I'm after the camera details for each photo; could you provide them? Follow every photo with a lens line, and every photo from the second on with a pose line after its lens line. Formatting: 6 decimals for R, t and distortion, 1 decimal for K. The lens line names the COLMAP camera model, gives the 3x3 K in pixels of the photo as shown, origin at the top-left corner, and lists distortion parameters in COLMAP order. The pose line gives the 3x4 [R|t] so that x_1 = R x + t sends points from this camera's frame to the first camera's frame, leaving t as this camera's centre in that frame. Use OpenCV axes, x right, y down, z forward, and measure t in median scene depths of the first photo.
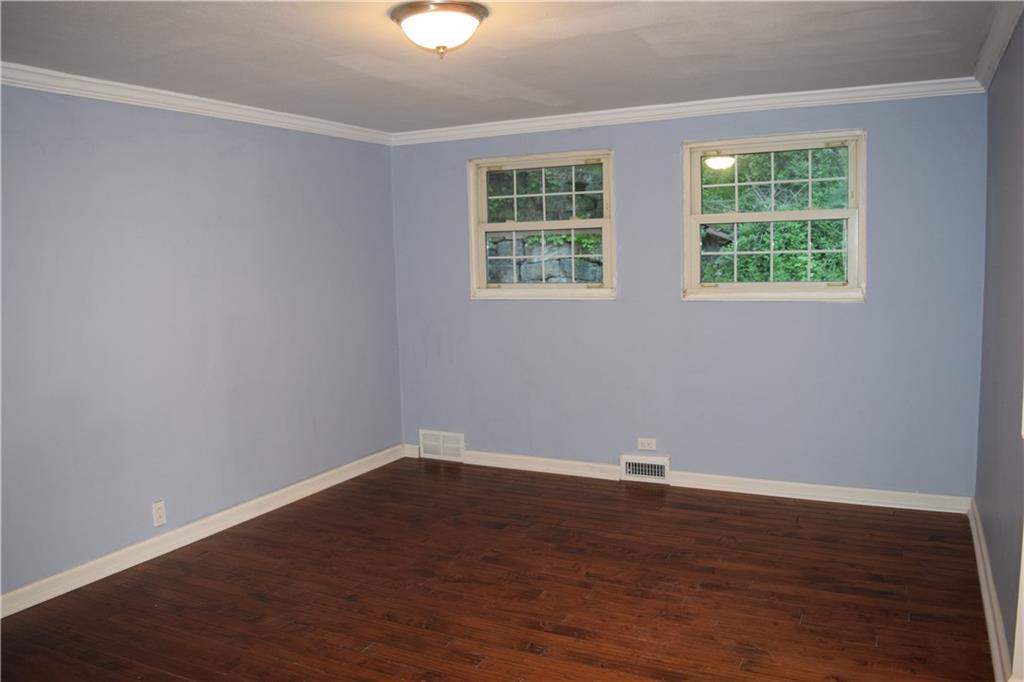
lens RADIAL K [[809.5, 0, 510.0], [0, 809.5, 337.7], [0, 0, 1]] dist [-0.082589, 0.004365]
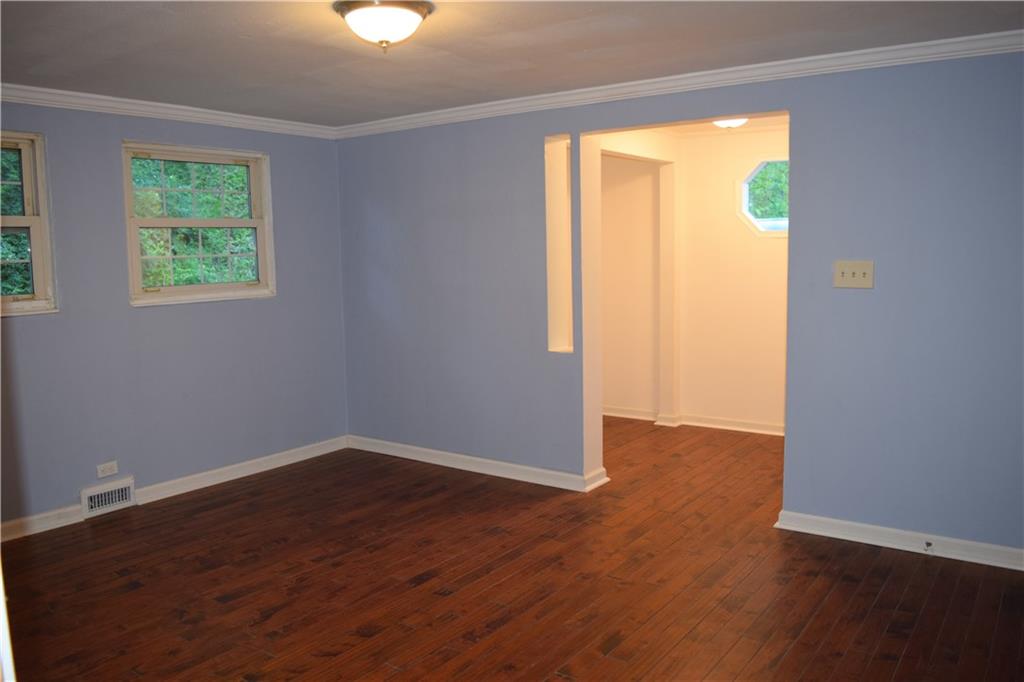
lens RADIAL K [[809.5, 0, 509.7], [0, 809.5, 342.6], [0, 0, 1]] dist [-0.082589, 0.004365]
pose [[0.151113, -0.092102, 0.984216, -0.755163], [0.111732, 0.990861, 0.075569, -0.030578], [-0.982182, 0.098549, 0.160023, 0.493077]]
